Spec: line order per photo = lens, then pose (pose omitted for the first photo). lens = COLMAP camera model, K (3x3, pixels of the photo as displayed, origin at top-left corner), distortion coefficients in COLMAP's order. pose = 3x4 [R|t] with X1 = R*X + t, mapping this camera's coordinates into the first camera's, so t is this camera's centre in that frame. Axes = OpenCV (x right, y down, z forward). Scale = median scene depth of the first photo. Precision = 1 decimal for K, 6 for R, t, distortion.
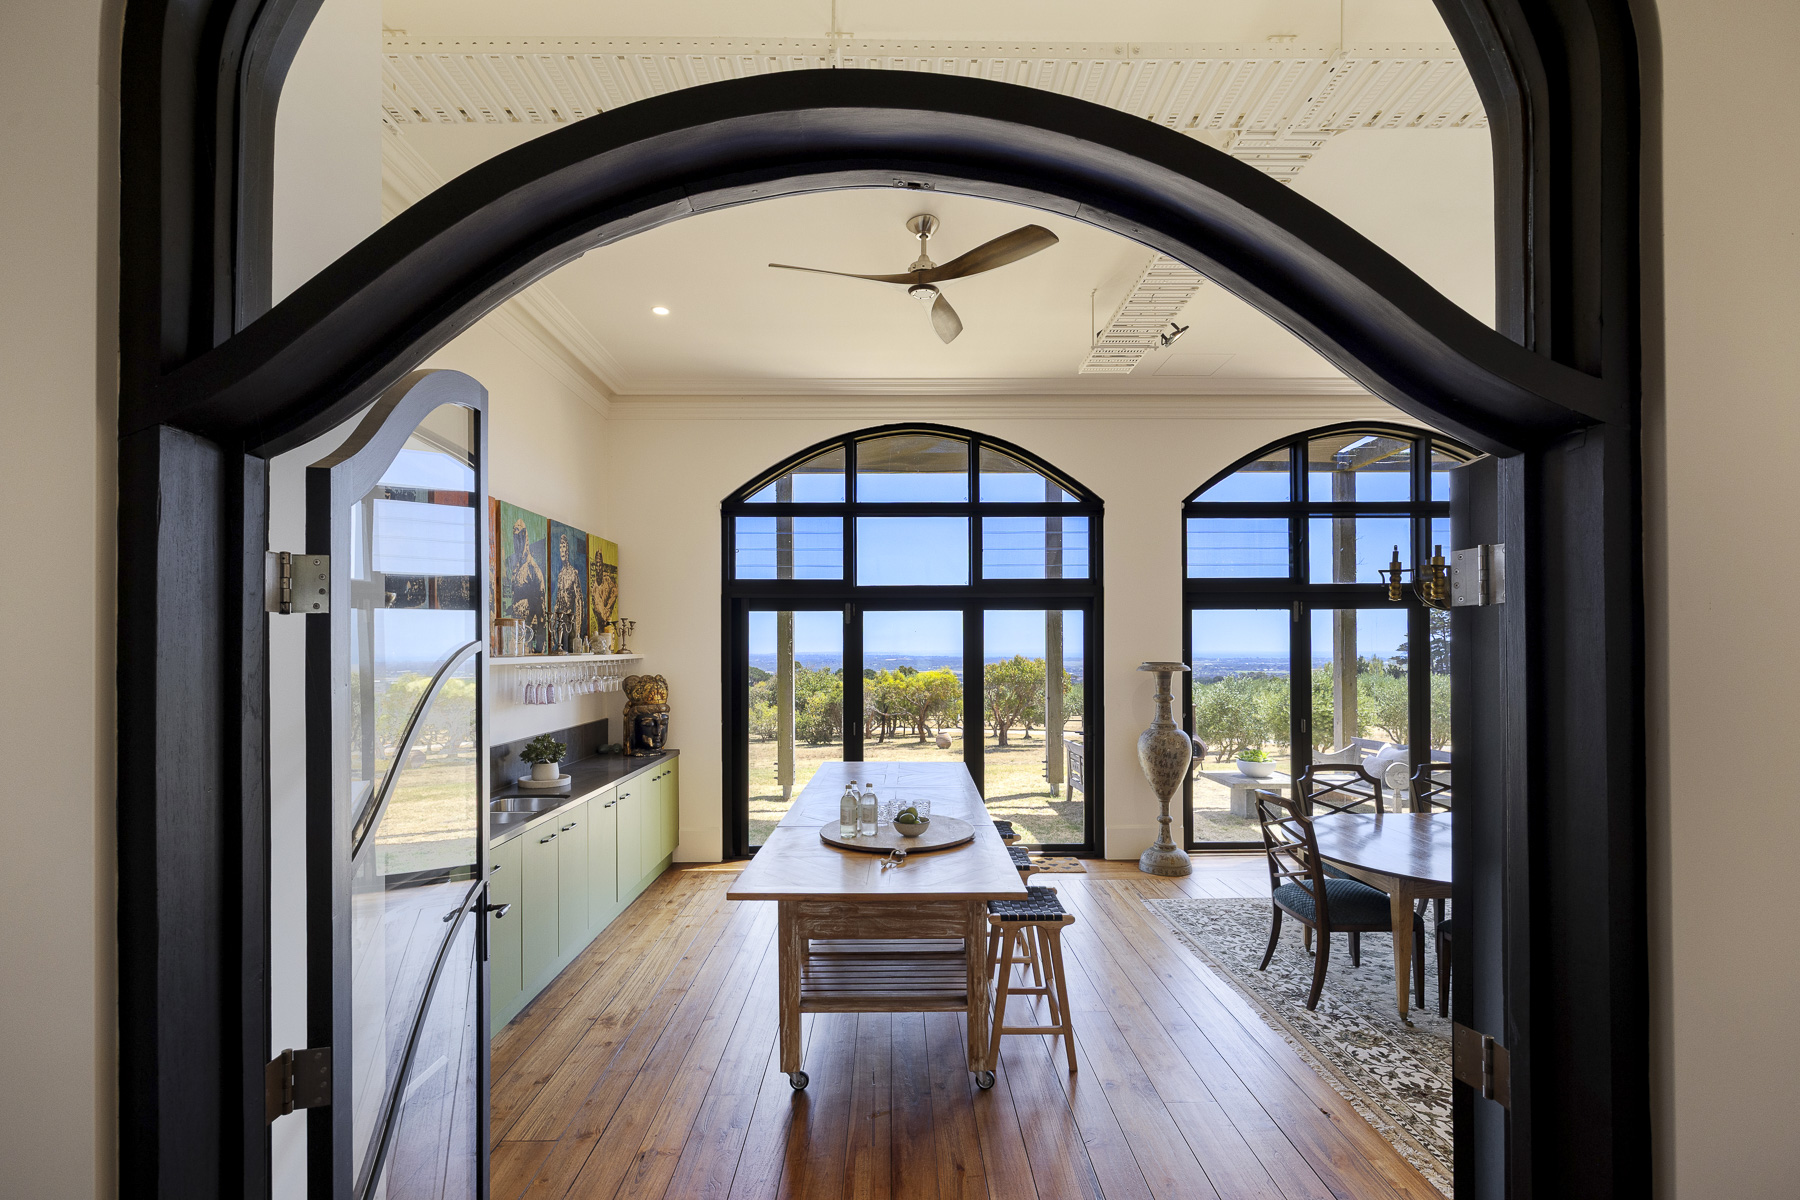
lens RADIAL K [[517.5, 0, 897.8], [0, 517.5, 635.3], [0, 0, 1]] dist [0.000004, -0.000006]
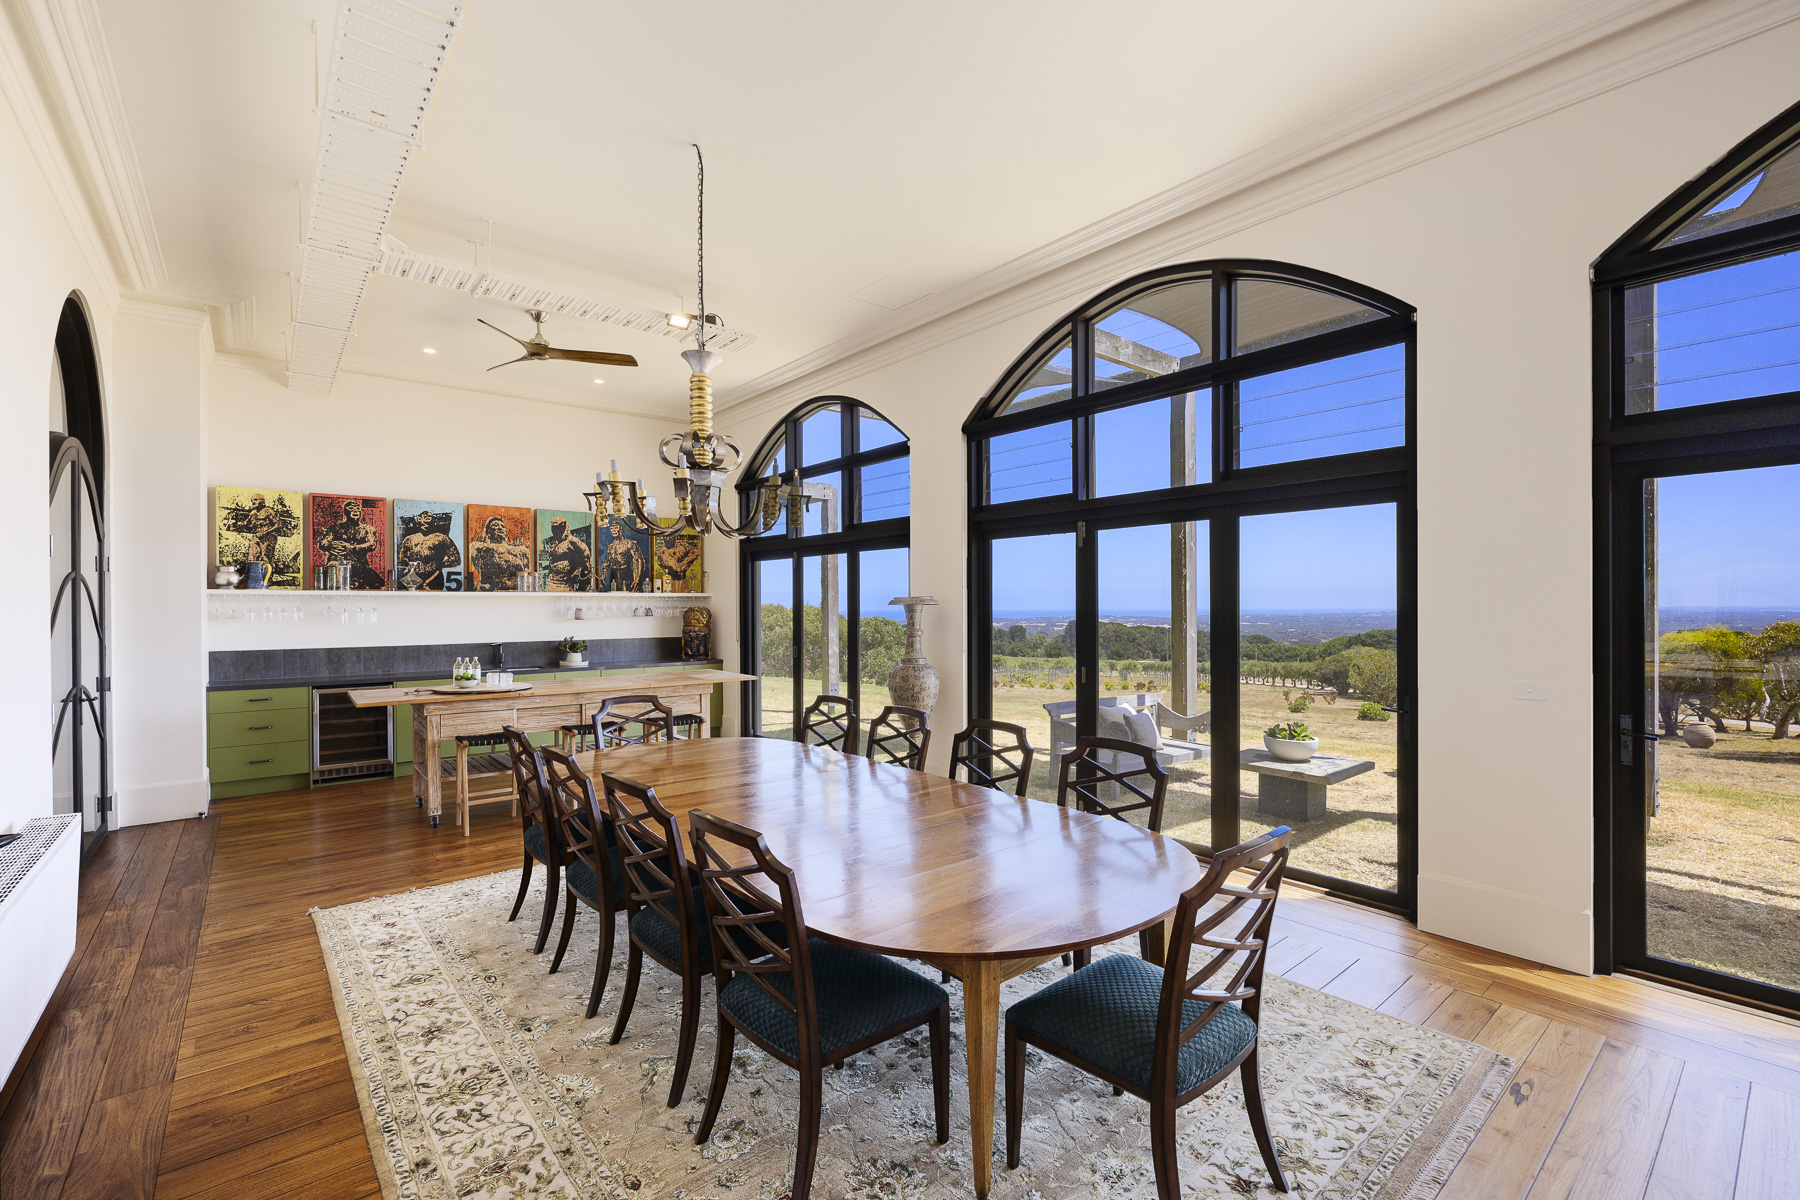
lens RADIAL K [[777.9, 0, 900.0], [0, 777.9, 600.0], [0, 0, 1]] dist [-0.000301, -0.000144]
pose [[0.634061, -0.002137, -0.773280, 0.696807], [0.051935, 0.997856, 0.039827, -0.003268], [0.771537, -0.065413, 0.632812, 0.000432]]
